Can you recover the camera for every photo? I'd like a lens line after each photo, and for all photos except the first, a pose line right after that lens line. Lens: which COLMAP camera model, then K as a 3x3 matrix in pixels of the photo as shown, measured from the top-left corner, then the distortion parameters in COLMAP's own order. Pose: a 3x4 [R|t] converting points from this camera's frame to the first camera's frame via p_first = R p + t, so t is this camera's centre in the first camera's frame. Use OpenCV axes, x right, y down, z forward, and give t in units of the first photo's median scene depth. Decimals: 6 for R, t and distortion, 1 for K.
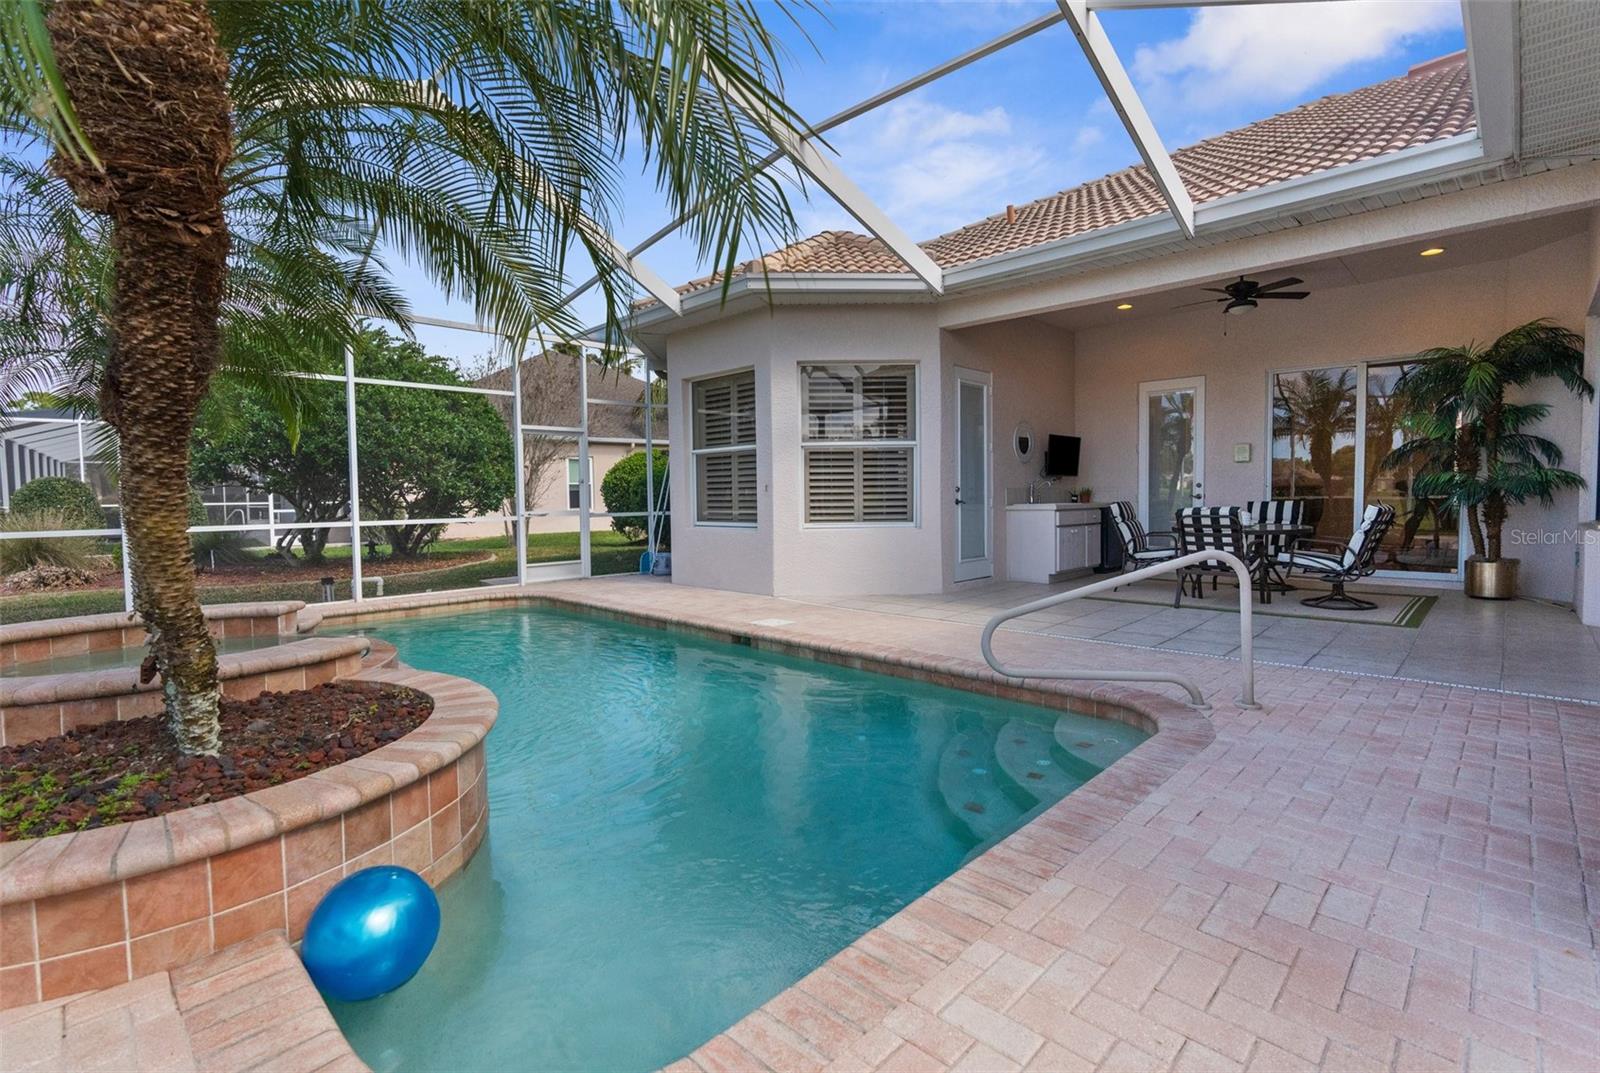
lens RADIAL K [[732.2, 0, 799.7], [0, 732.2, 537.7], [0, 0, 1]] dist [-0.014222, 0.005206]
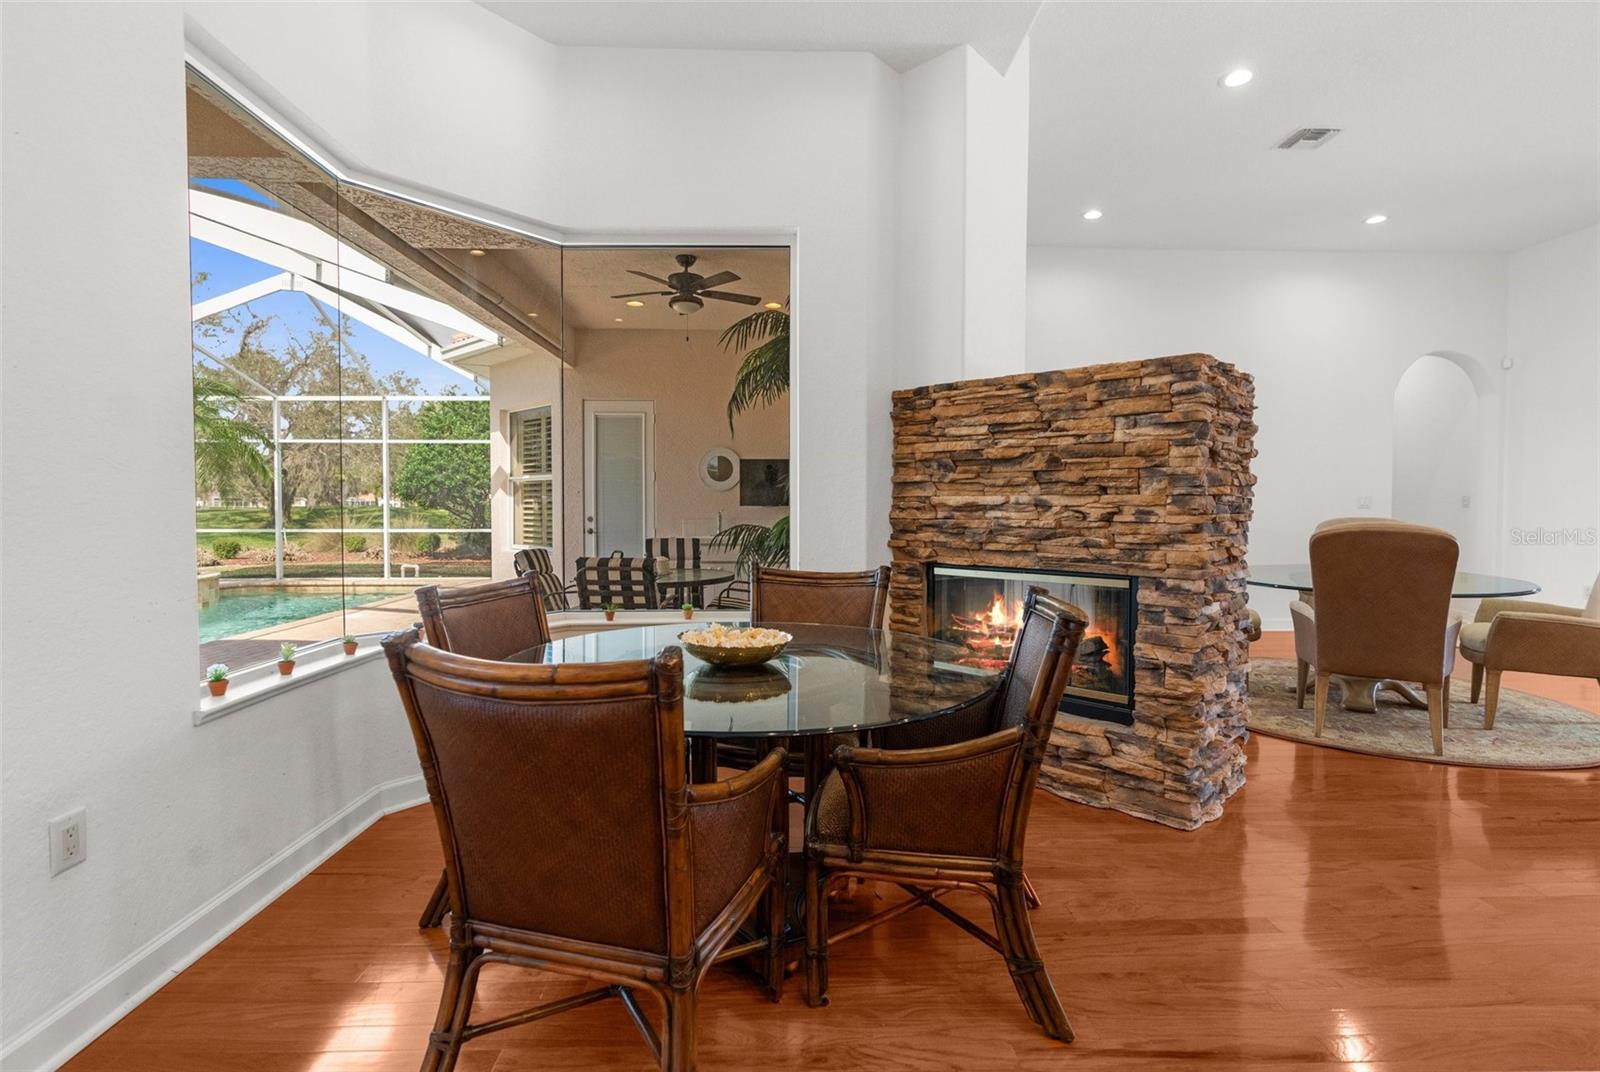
lens RADIAL K [[732.2, 0, 793.9], [0, 732.2, 525.6], [0, 0, 1]] dist [-0.014222, 0.005206]
pose [[0.721961, 0.030815, -0.691248, 1.147779], [-0.050552, 0.998687, -0.008278, -0.061674], [0.690085, 0.040920, 0.722571, 0.446412]]
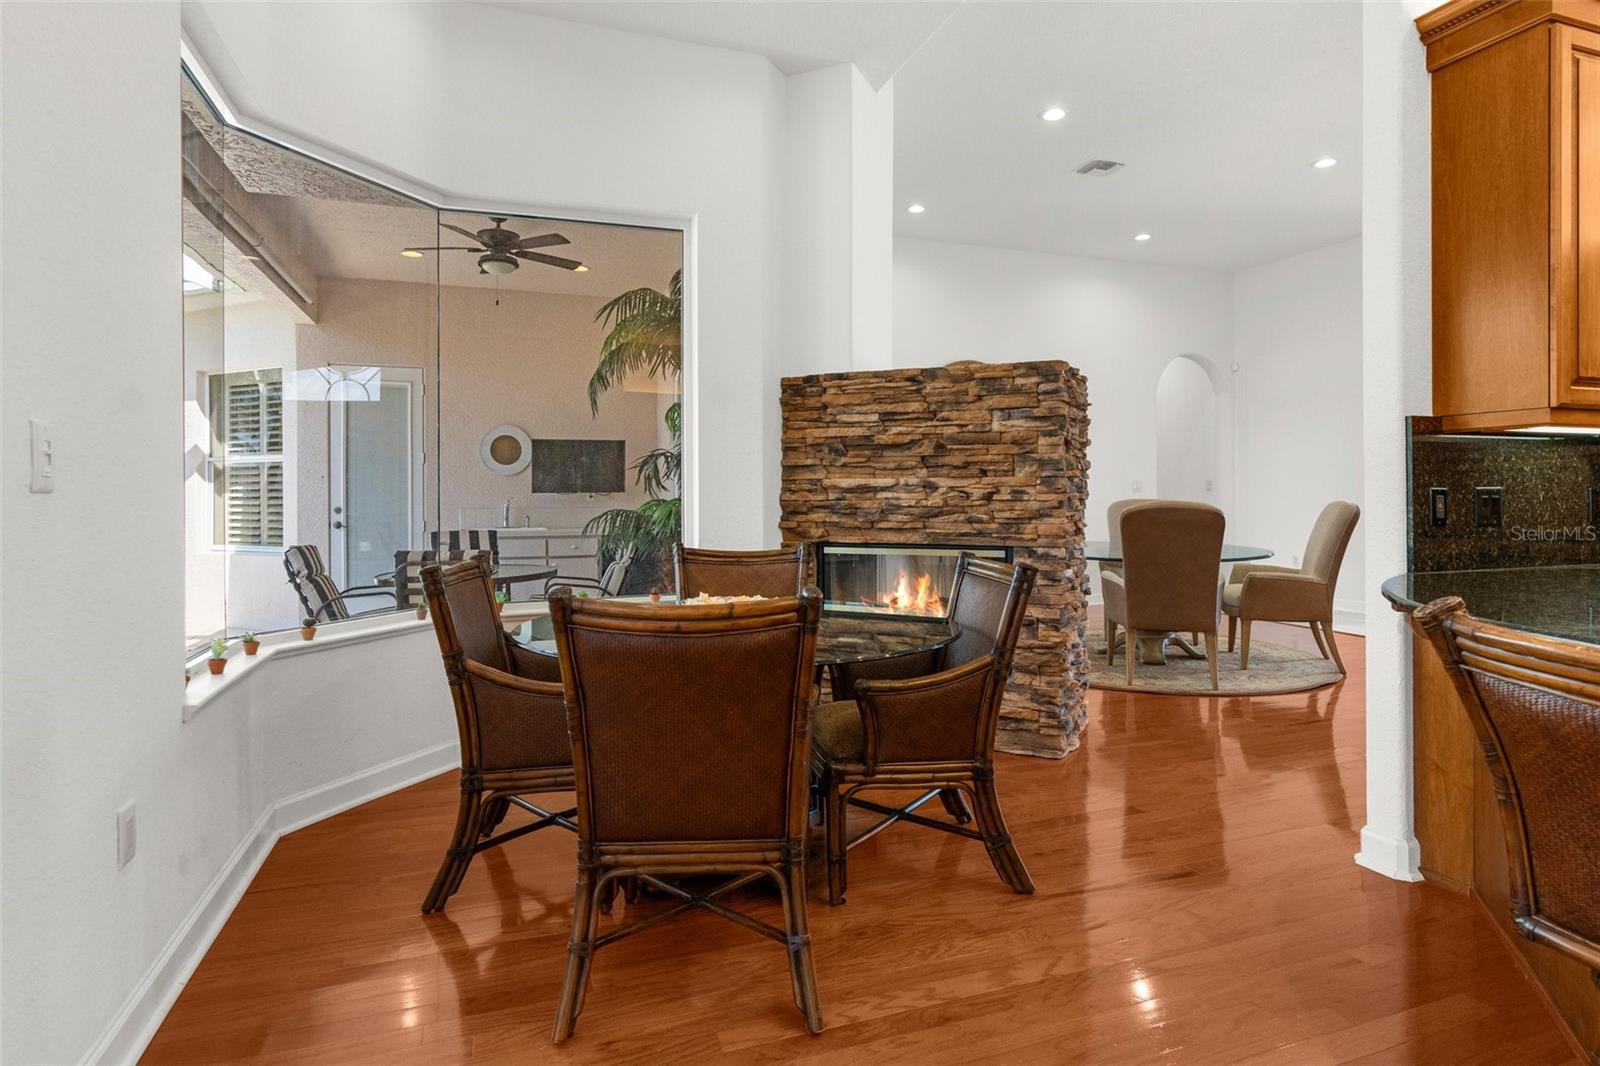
lens RADIAL K [[861.1, 0, 799.0], [0, 861.1, 492.4], [0, 0, 1]] dist [-0.010250, 0.001582]
pose [[0.902726, 0.005824, -0.430177, 1.125632], [-0.031096, 0.998176, -0.051742, -0.050731], [0.429091, 0.060086, 0.901261, 0.331526]]
